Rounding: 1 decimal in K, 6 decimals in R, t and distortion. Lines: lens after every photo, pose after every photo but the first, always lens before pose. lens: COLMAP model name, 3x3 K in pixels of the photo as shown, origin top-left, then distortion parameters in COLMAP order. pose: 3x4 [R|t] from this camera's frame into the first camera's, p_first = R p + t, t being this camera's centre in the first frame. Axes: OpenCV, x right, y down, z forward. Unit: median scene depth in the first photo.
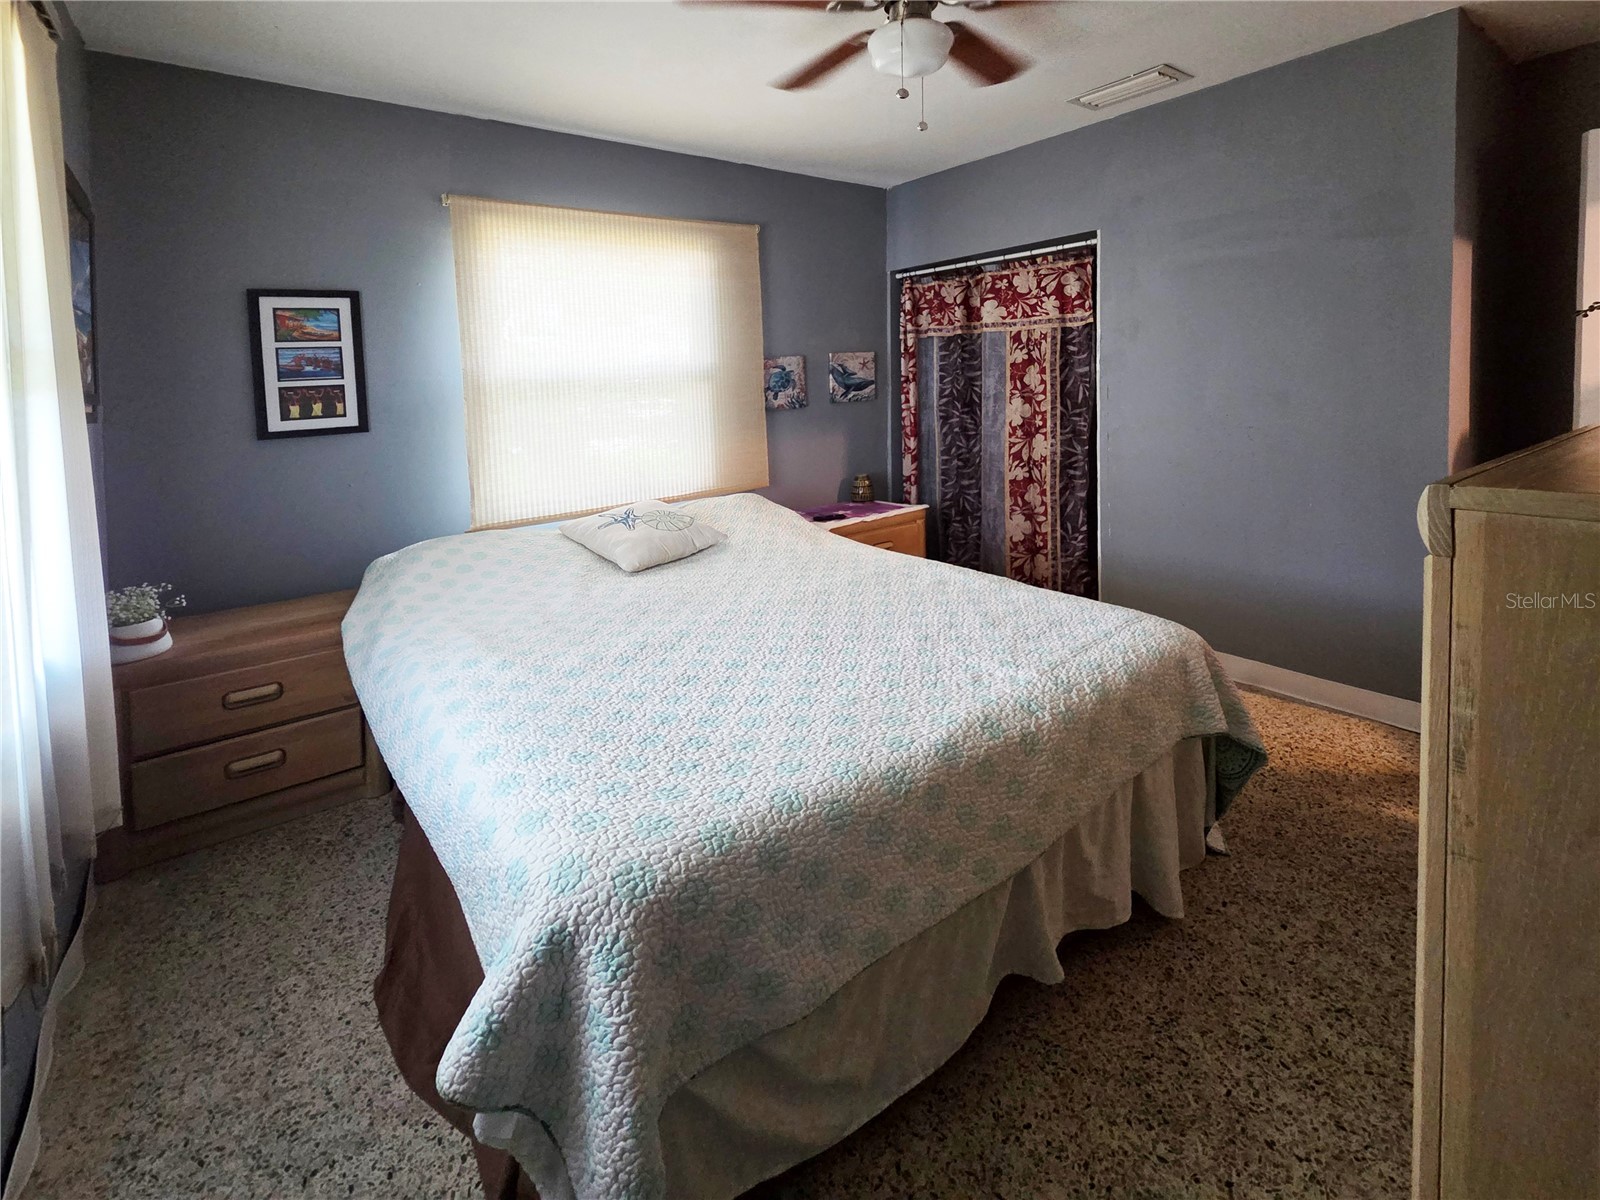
lens RADIAL K [[694.4, 0, 707.9], [0, 694.4, 551.2], [0, 0, 1]] dist [-0.000266, -0.000058]
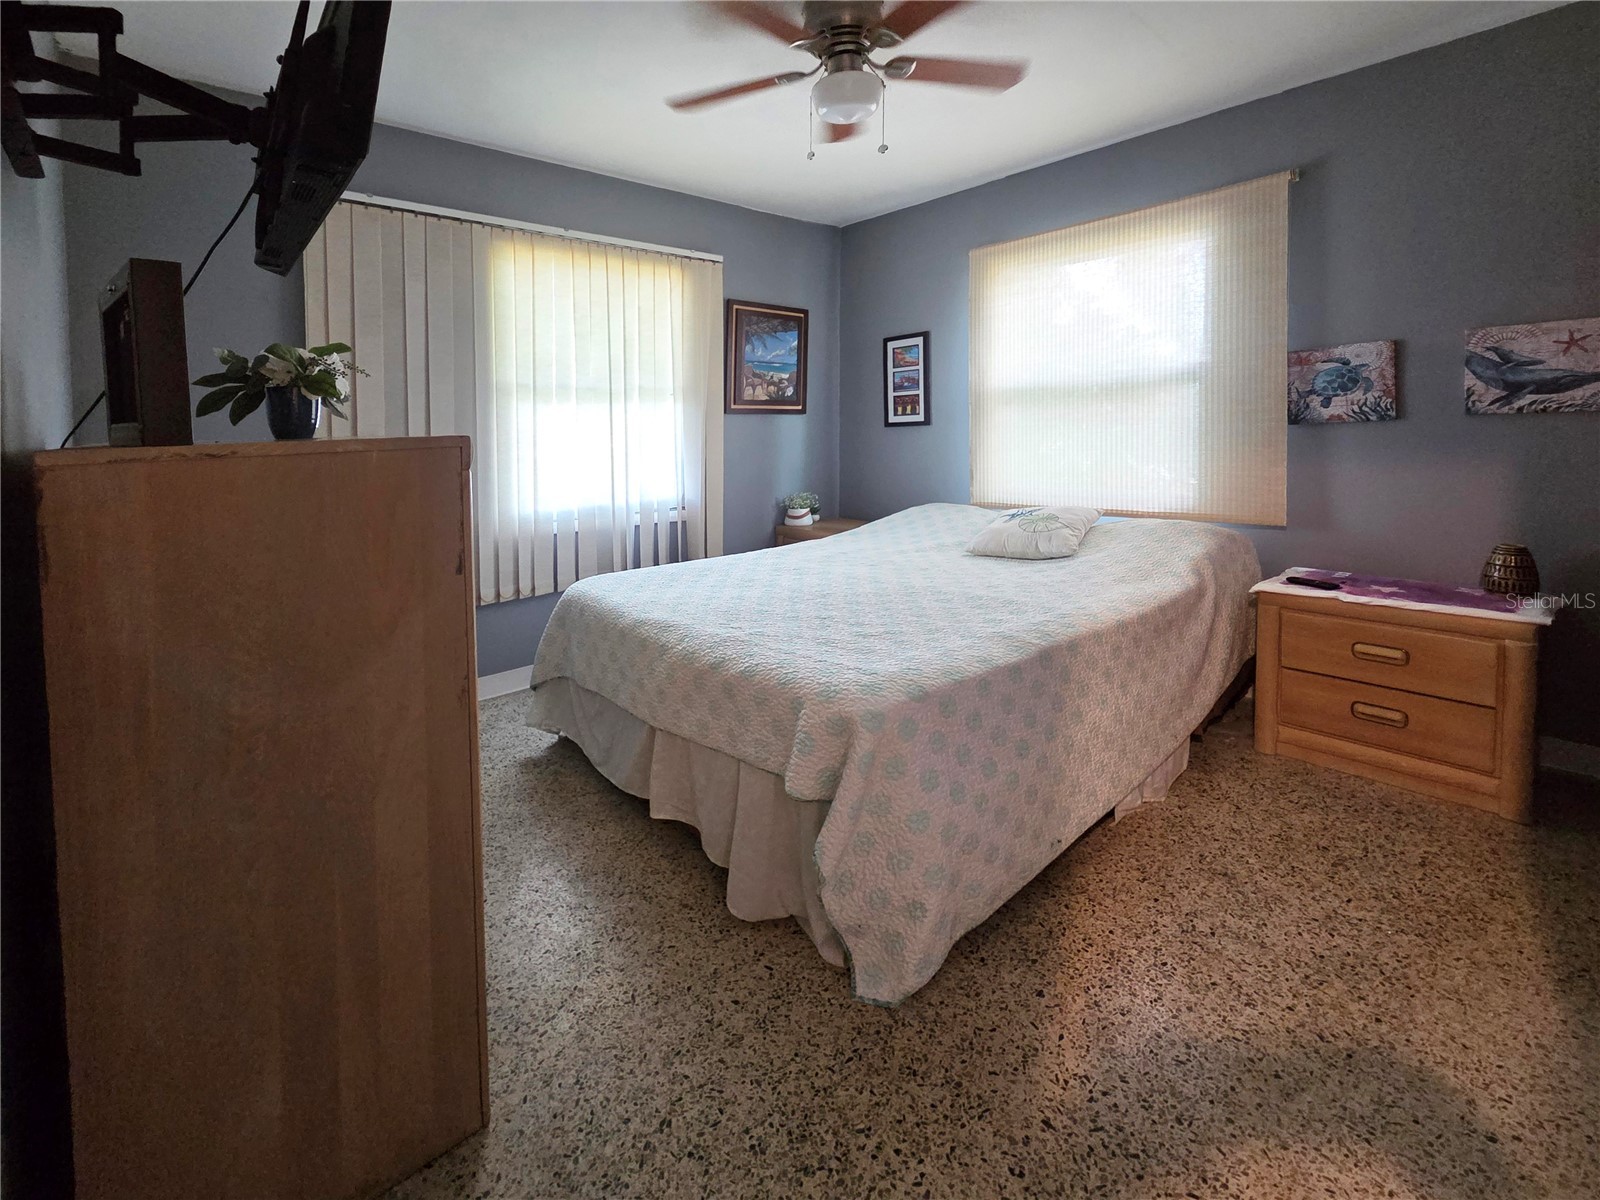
lens RADIAL K [[651.6, 0, 819.7], [0, 651.6, 591.2], [0, 0, 1]] dist [0.001362, -0.000097]
pose [[0.190662, 0.280250, -0.940802, 0.929385], [-0.209885, 0.947859, 0.239817, -0.124250], [0.958956, 0.151736, 0.239541, 0.504794]]
